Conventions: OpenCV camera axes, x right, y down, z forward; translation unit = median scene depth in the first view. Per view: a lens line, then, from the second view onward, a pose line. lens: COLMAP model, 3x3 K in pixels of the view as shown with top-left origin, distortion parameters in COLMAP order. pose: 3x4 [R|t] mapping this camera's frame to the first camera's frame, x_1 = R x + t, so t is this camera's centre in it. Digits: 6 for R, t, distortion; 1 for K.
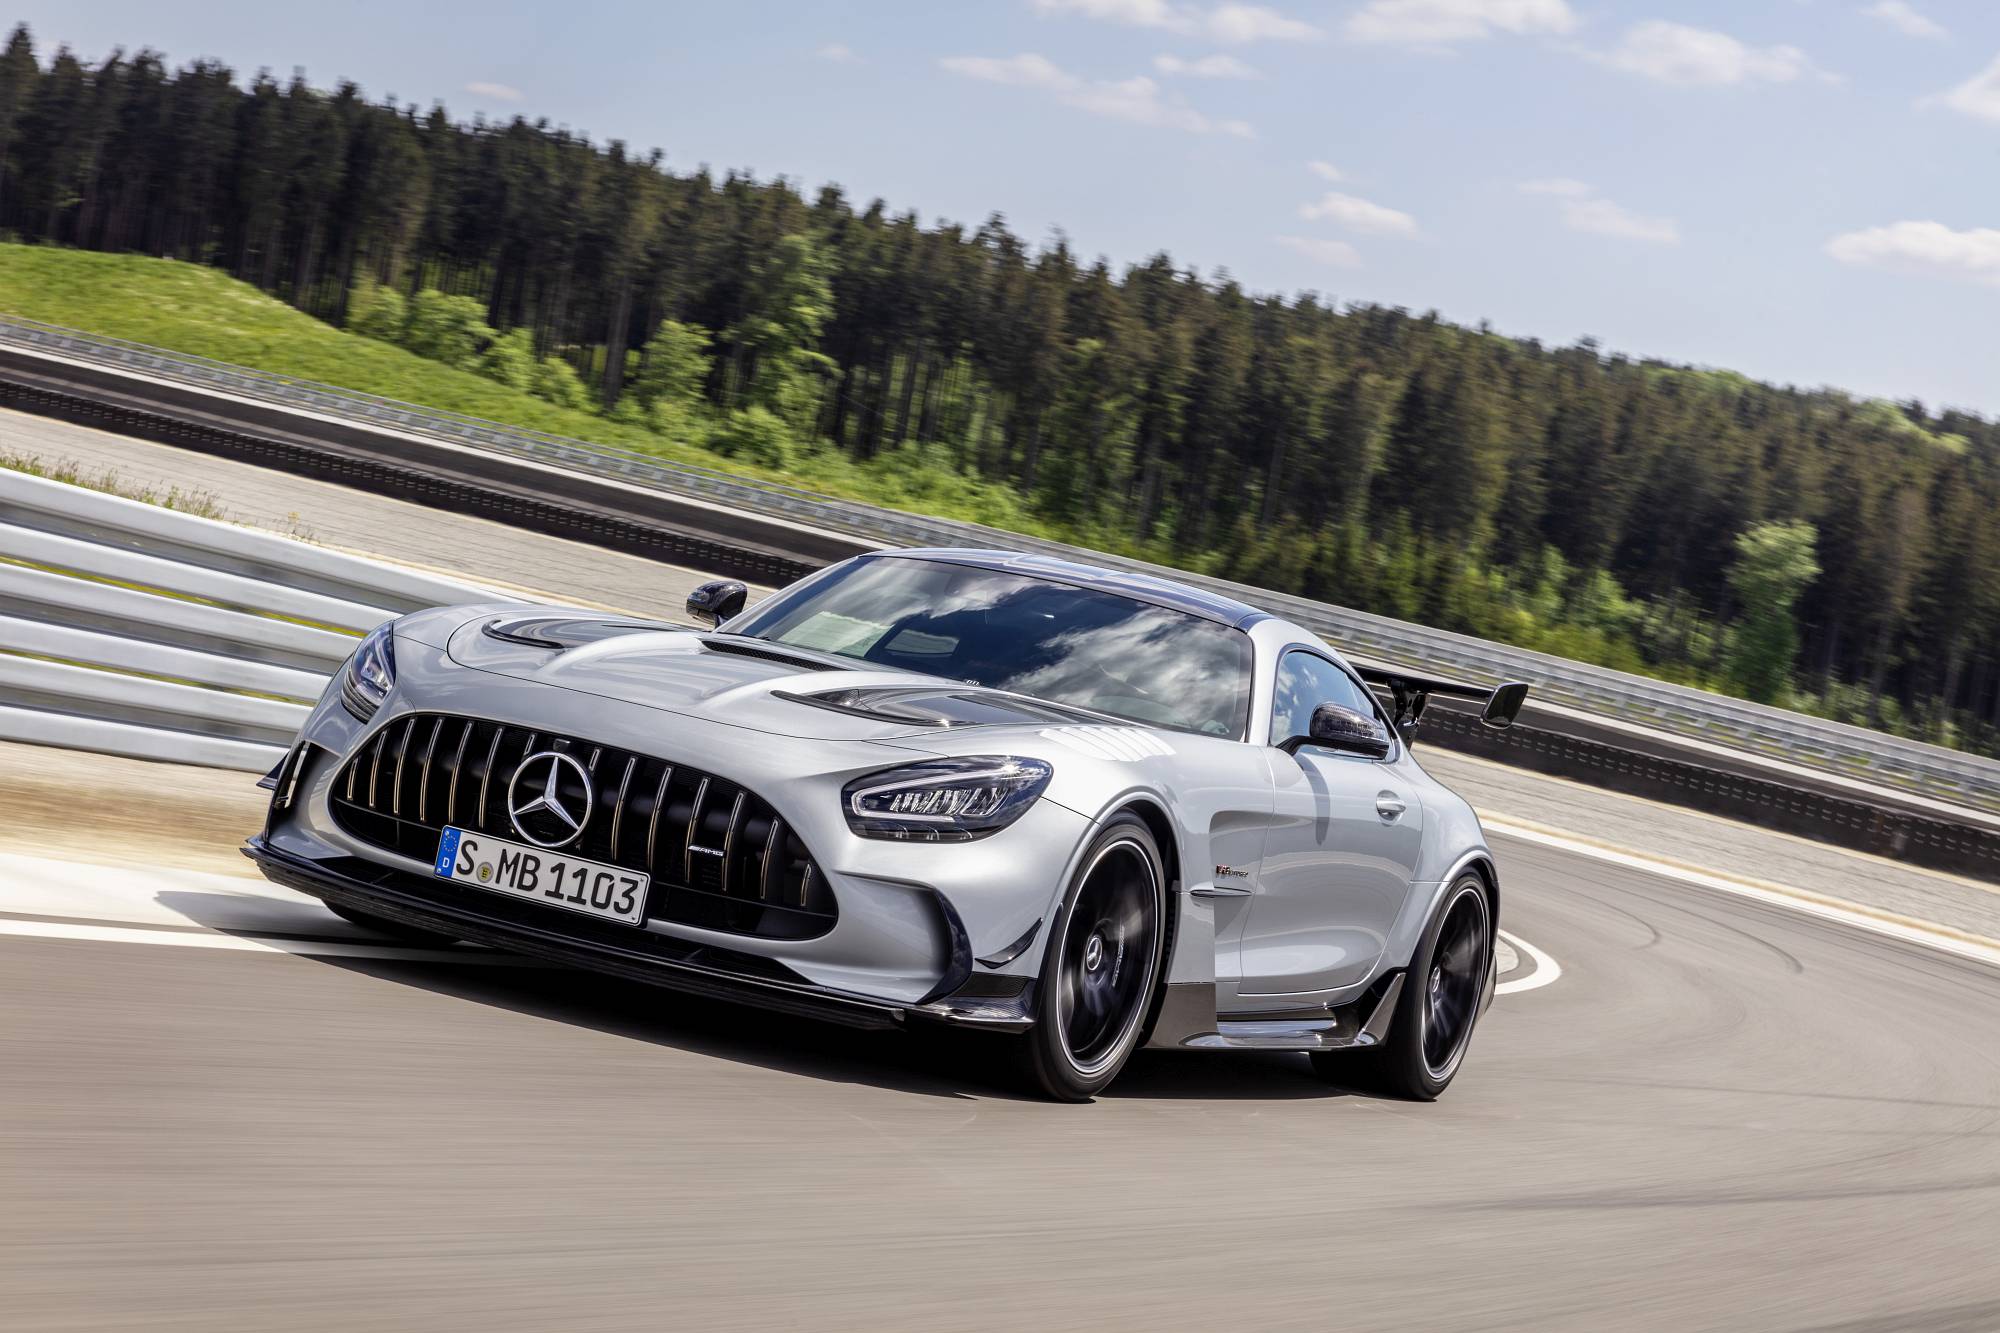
lens RADIAL K [[3959.9, 0, 999.8], [0, 3959.9, 671.1], [0, 0, 1]] dist [-0.130921, 0.000000]
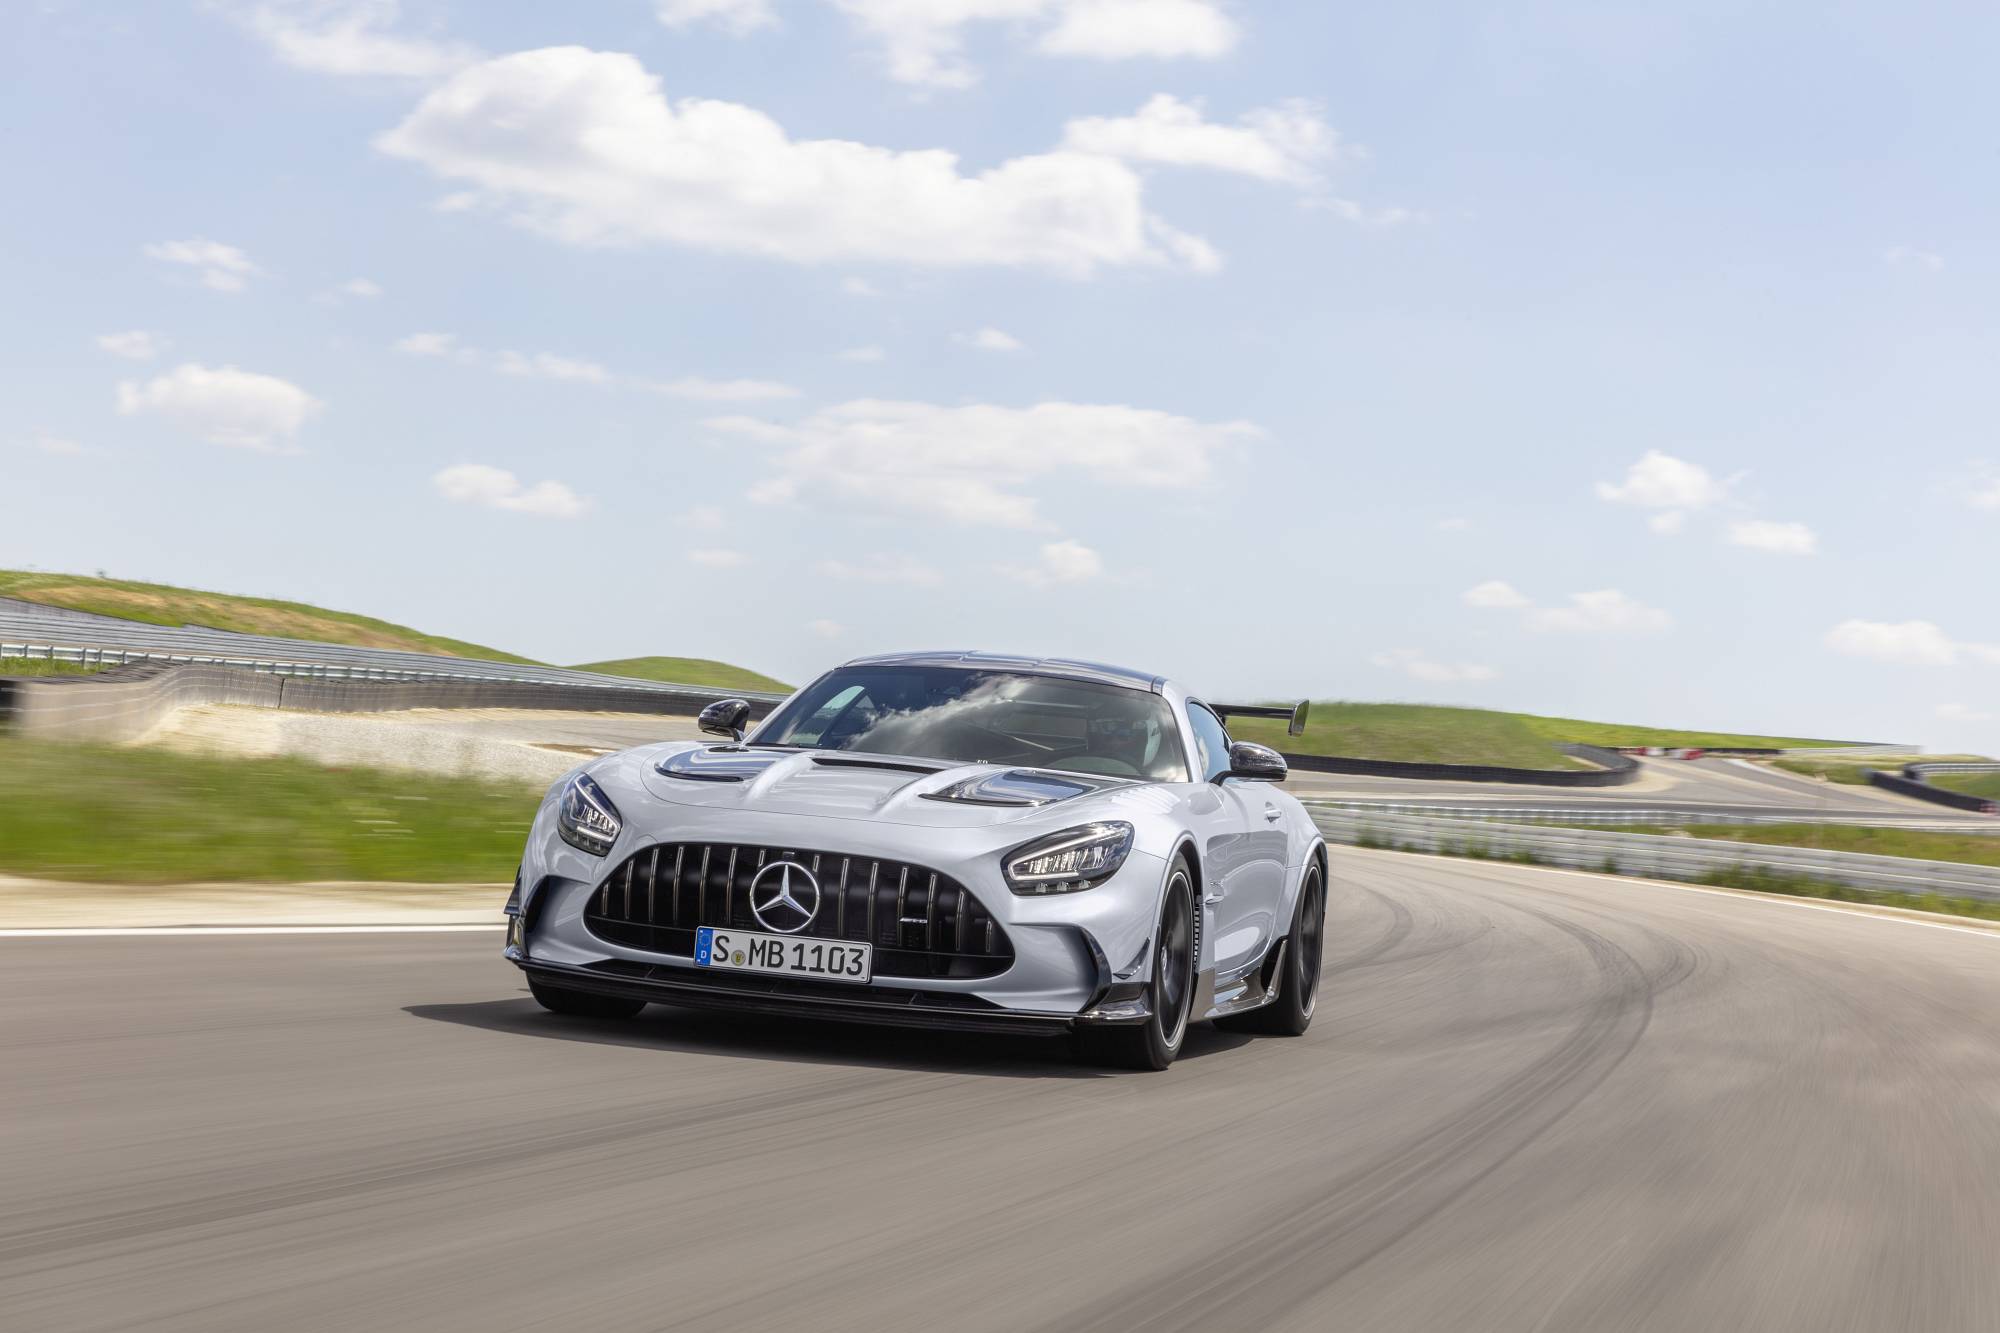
lens RADIAL K [[3959.9, 0, 998.0], [0, 3959.9, 664.0], [0, 0, 1]] dist [-0.130921, 0.000000]
pose [[0.976189, -0.116479, 0.182998, -0.278710], [0.114822, 0.993191, 0.019662, -0.063681], [-0.184042, 0.001818, 0.982917, -0.324870]]
